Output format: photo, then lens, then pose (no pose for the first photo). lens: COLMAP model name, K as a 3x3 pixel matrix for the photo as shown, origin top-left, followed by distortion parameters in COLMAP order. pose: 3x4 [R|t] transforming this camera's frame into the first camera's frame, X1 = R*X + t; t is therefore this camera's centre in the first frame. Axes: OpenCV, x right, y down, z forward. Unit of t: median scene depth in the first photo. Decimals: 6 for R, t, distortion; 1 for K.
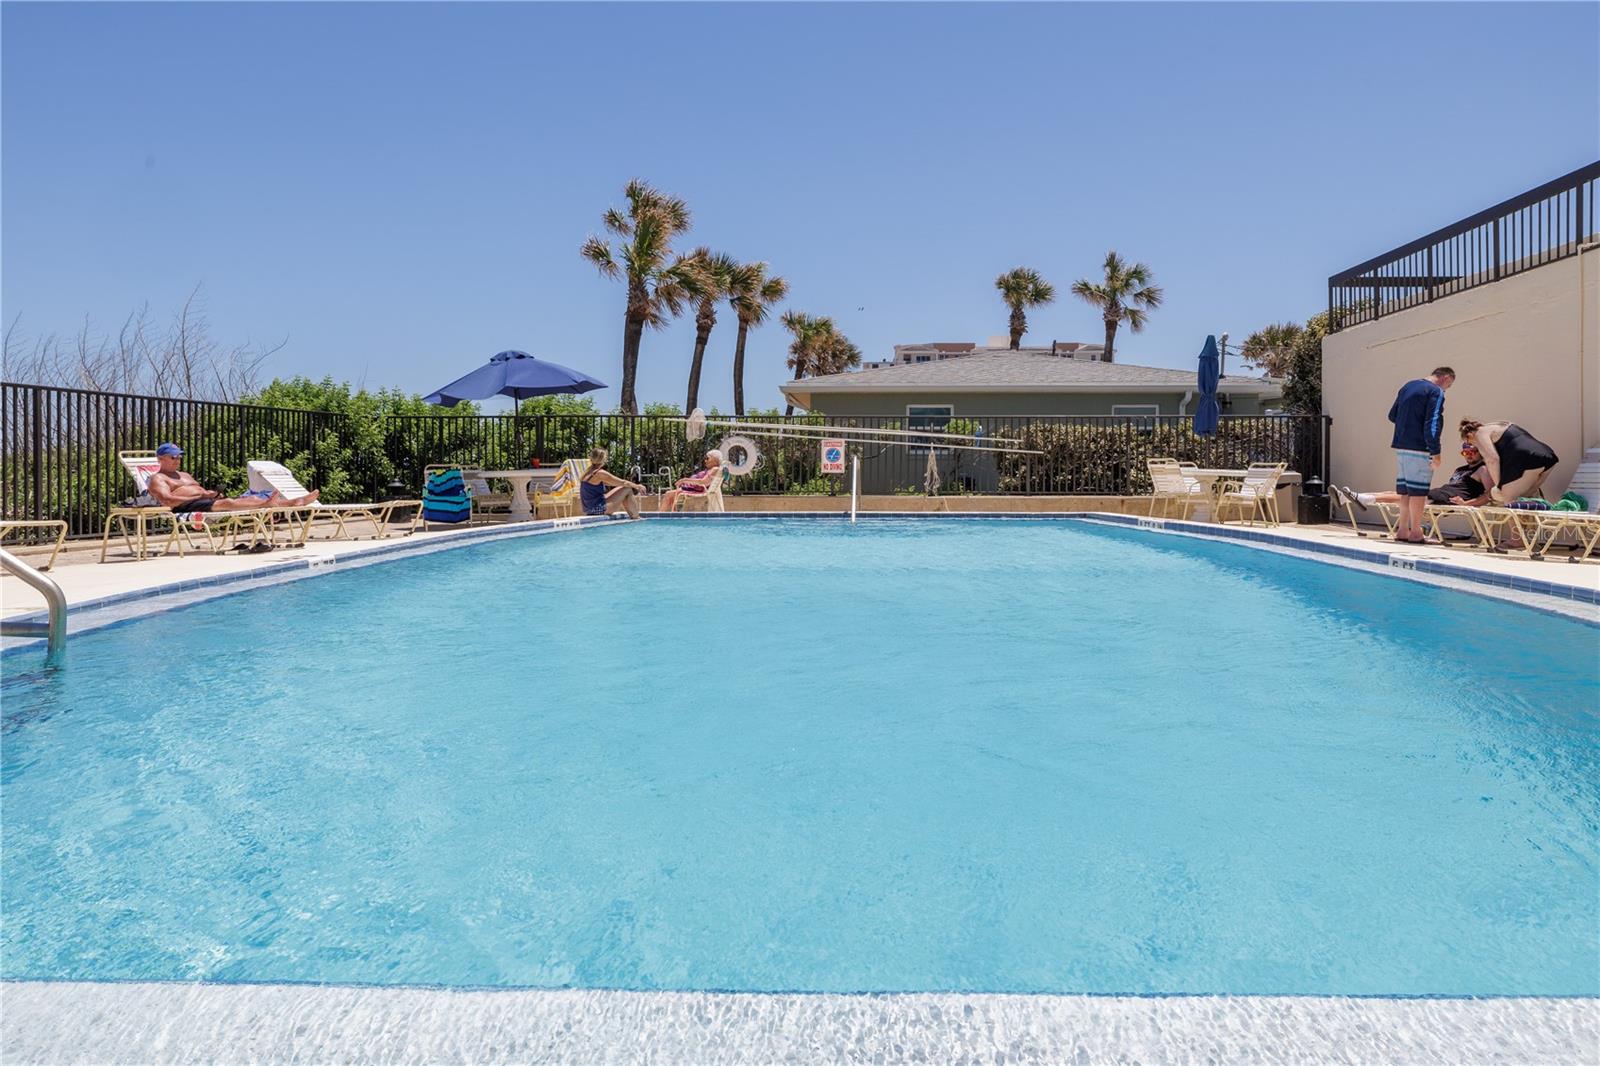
lens RADIAL K [[1019.7, 0, 801.2], [0, 1019.7, 495.2], [0, 0, 1]] dist [-0.001852, -0.000242]
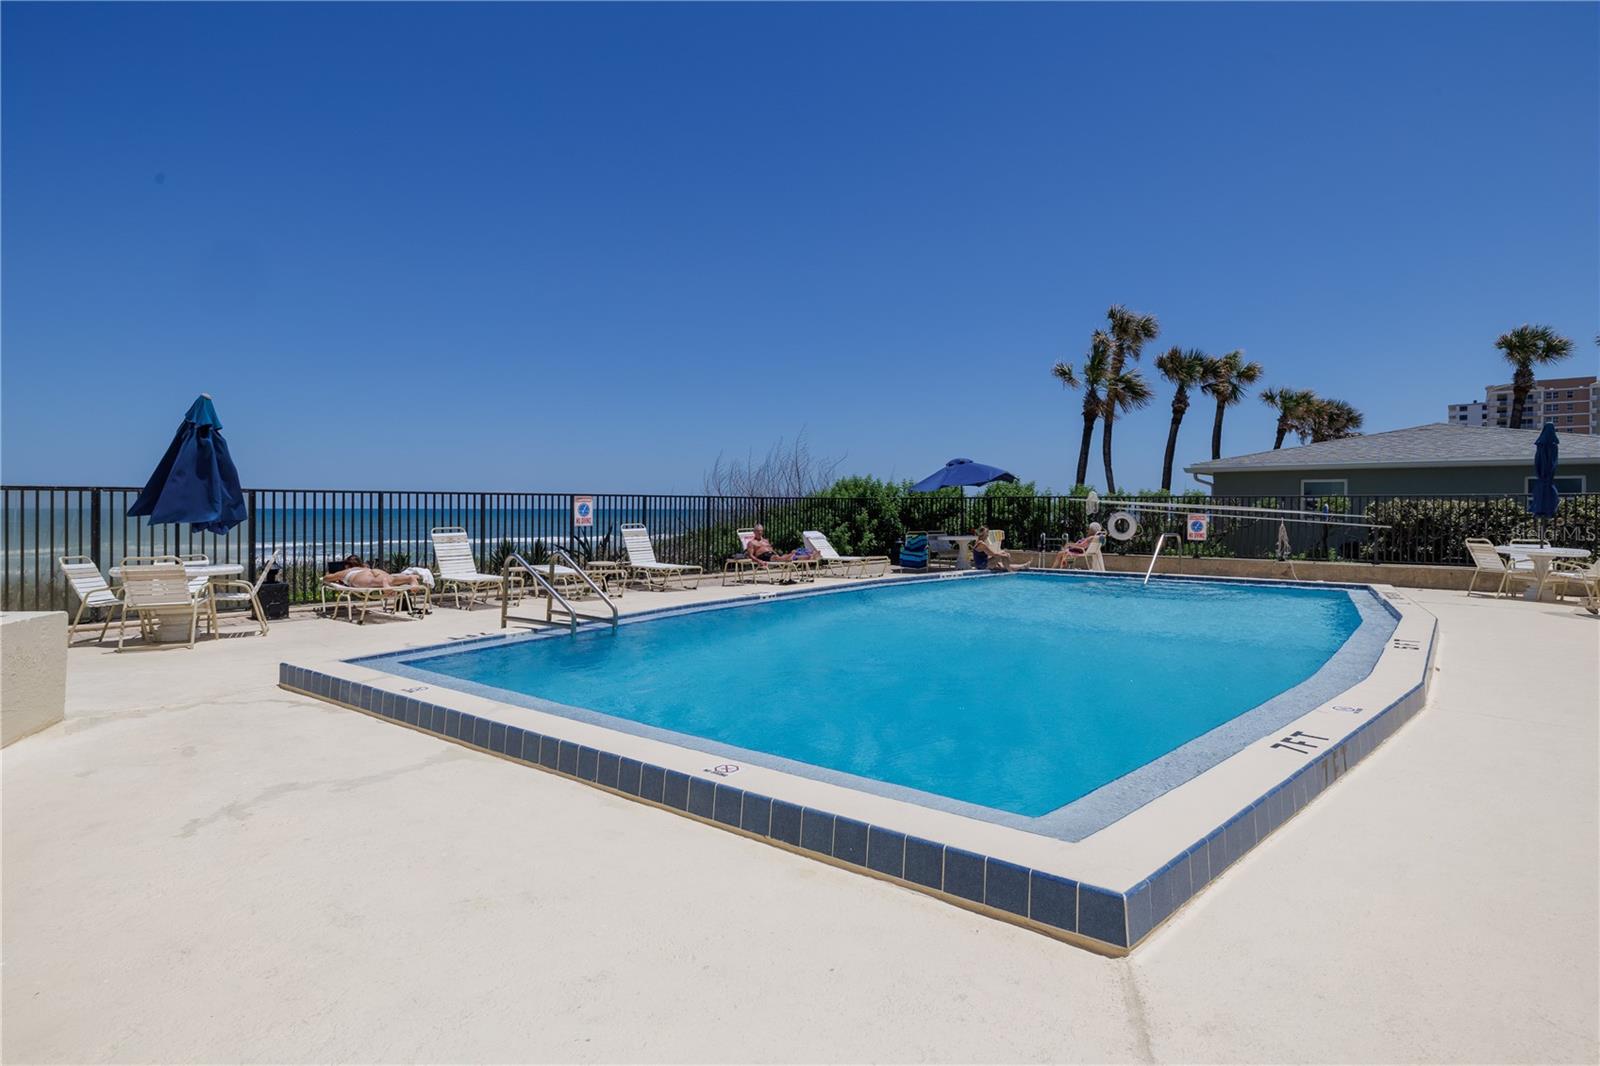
lens RADIAL K [[779.5, 0, 800.0], [0, 779.5, 533.0], [0, 0, 1]] dist [-0.001842, -0.000461]
pose [[0.807946, 0.015650, -0.589049, 0.207225], [-0.014474, 0.999873, 0.006712, -0.030252], [0.589079, 0.003103, 0.808069, -0.098454]]
